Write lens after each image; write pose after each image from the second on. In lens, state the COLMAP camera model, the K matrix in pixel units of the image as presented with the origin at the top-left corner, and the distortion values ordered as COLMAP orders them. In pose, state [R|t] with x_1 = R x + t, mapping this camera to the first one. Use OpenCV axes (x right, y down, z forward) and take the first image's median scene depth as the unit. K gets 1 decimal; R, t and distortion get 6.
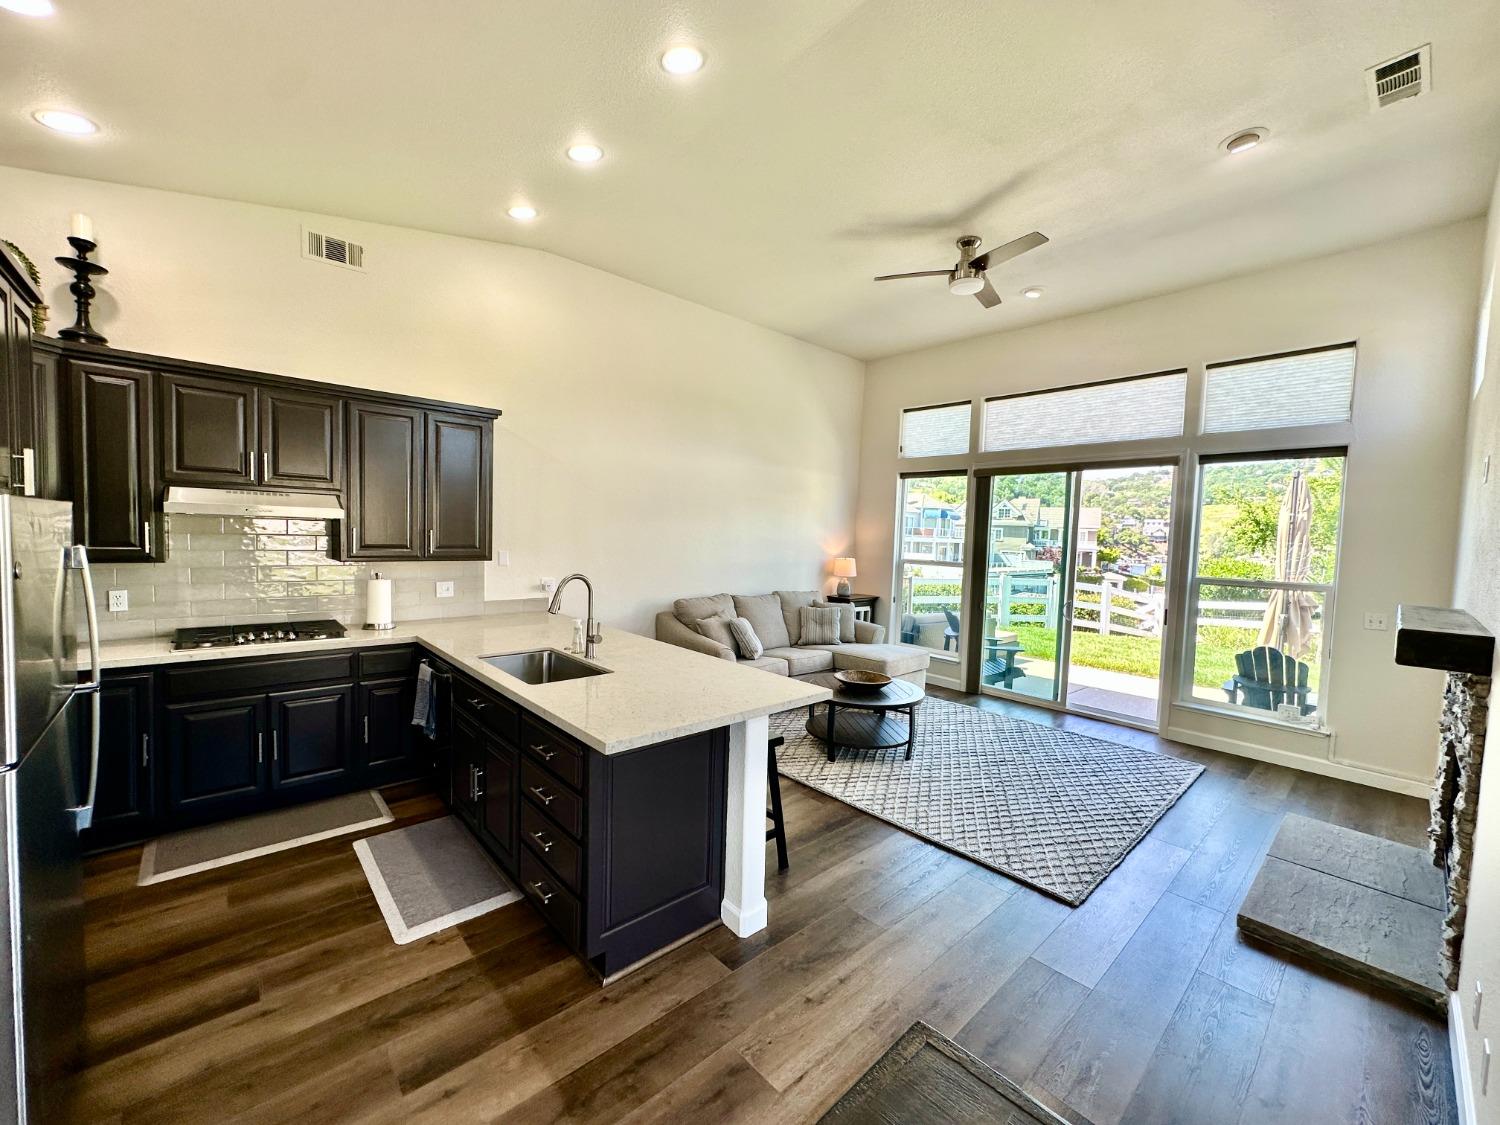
lens RADIAL K [[596.6, 0, 746.1], [0, 596.6, 563.7], [0, 0, 1]] dist [-0.003067, 0.000474]
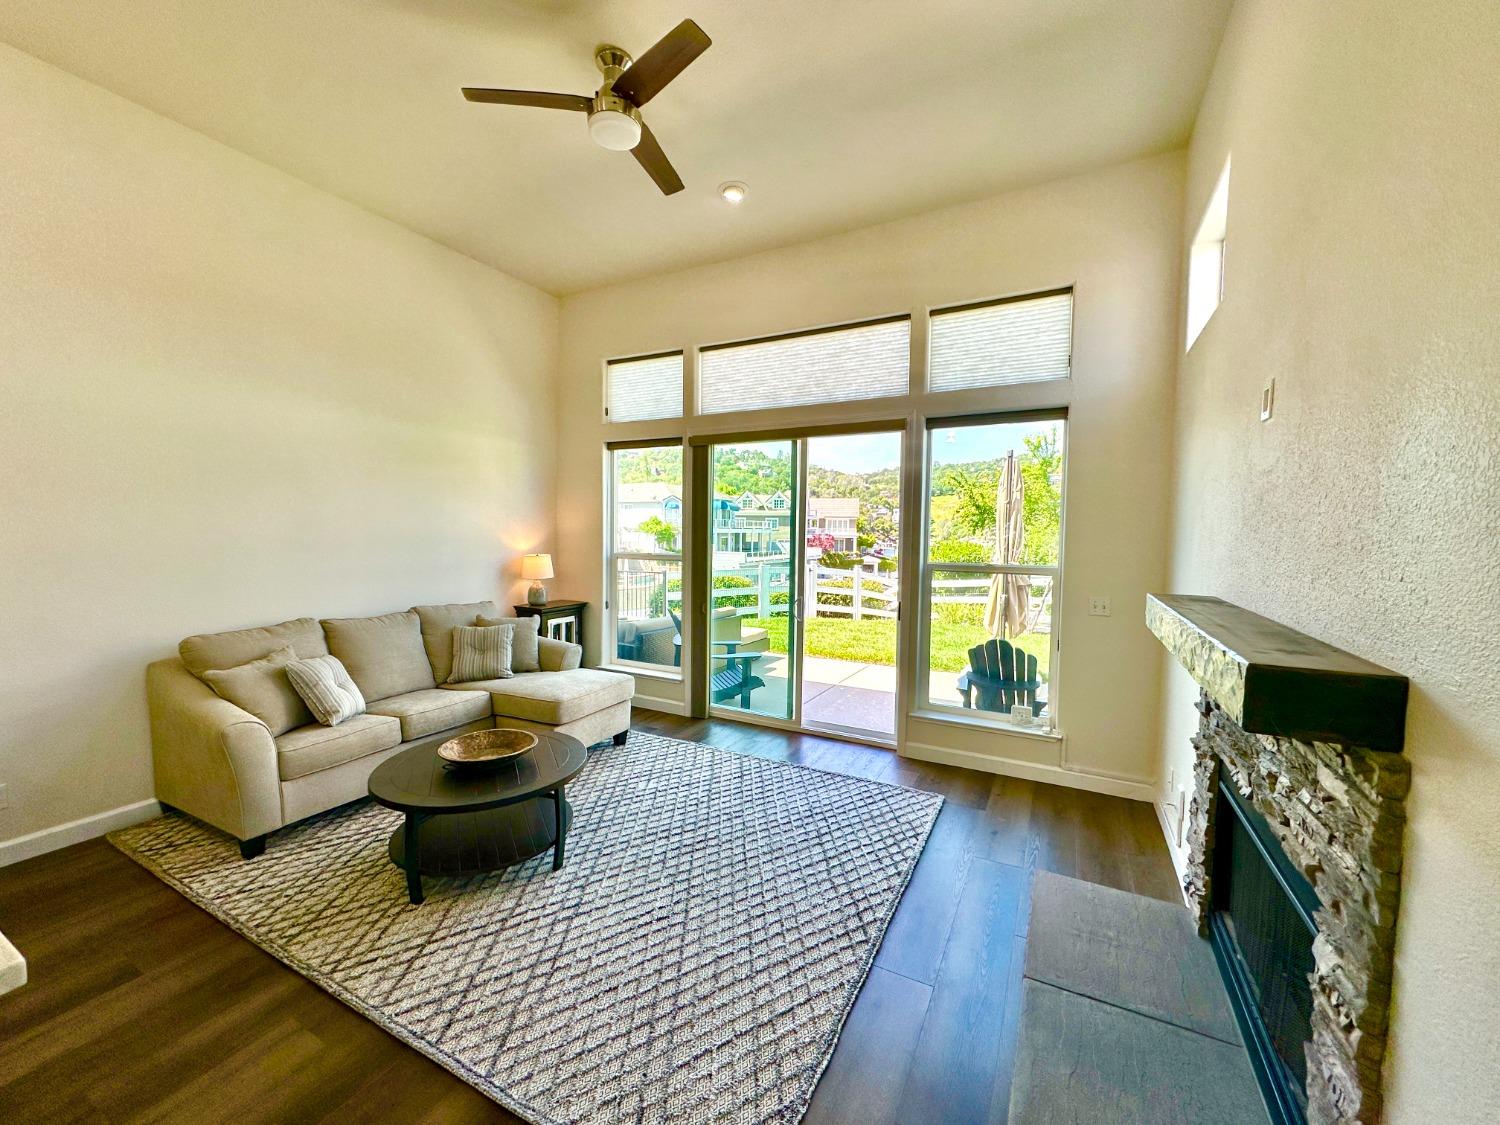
lens RADIAL K [[596.6, 0, 747.2], [0, 596.6, 563.3], [0, 0, 1]] dist [-0.003067, 0.000474]
pose [[0.939799, -0.041464, 0.339203, 0.206715], [0.037662, 0.999132, 0.017787, -0.001845], [-0.339646, -0.003942, 0.940545, 0.264786]]
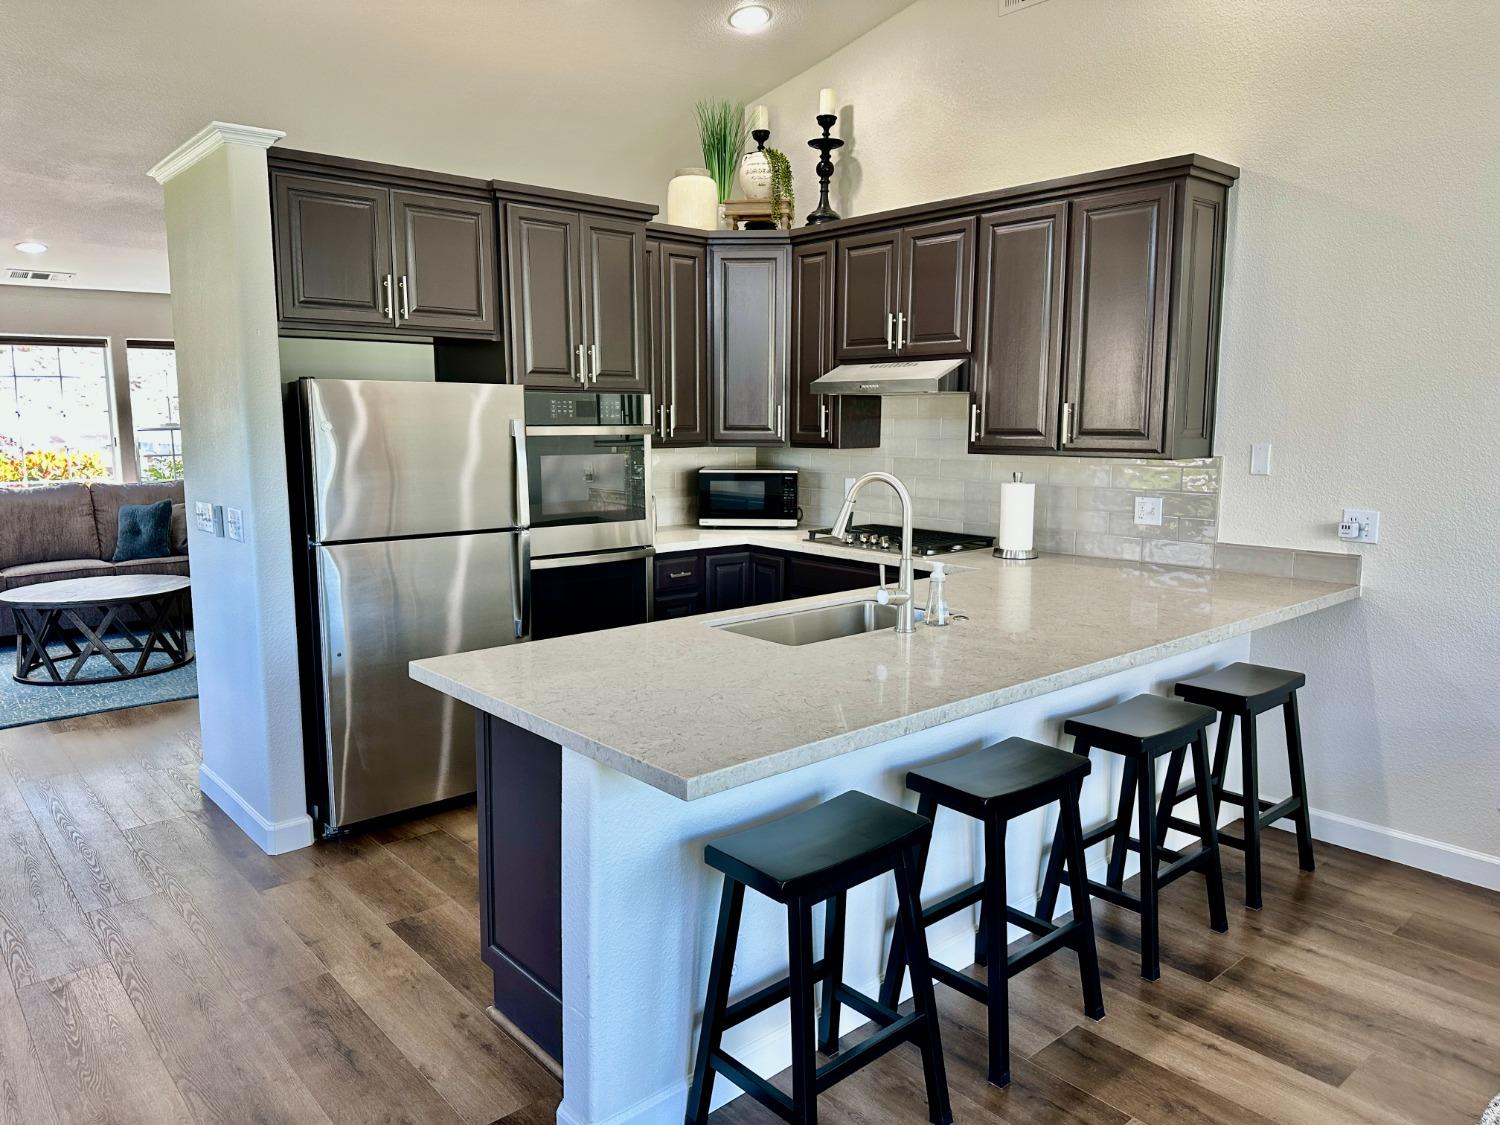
lens RADIAL K [[1055.5, 0, 747.6], [0, 1055.5, 558.4], [0, 0, 1]] dist [-0.006728, -0.001986]
pose [[-0.009672, 0.106956, -0.994217, 0.881598], [-0.054502, 0.992729, 0.107326, 0.002507], [0.998467, 0.055225, -0.003772, 1.160988]]
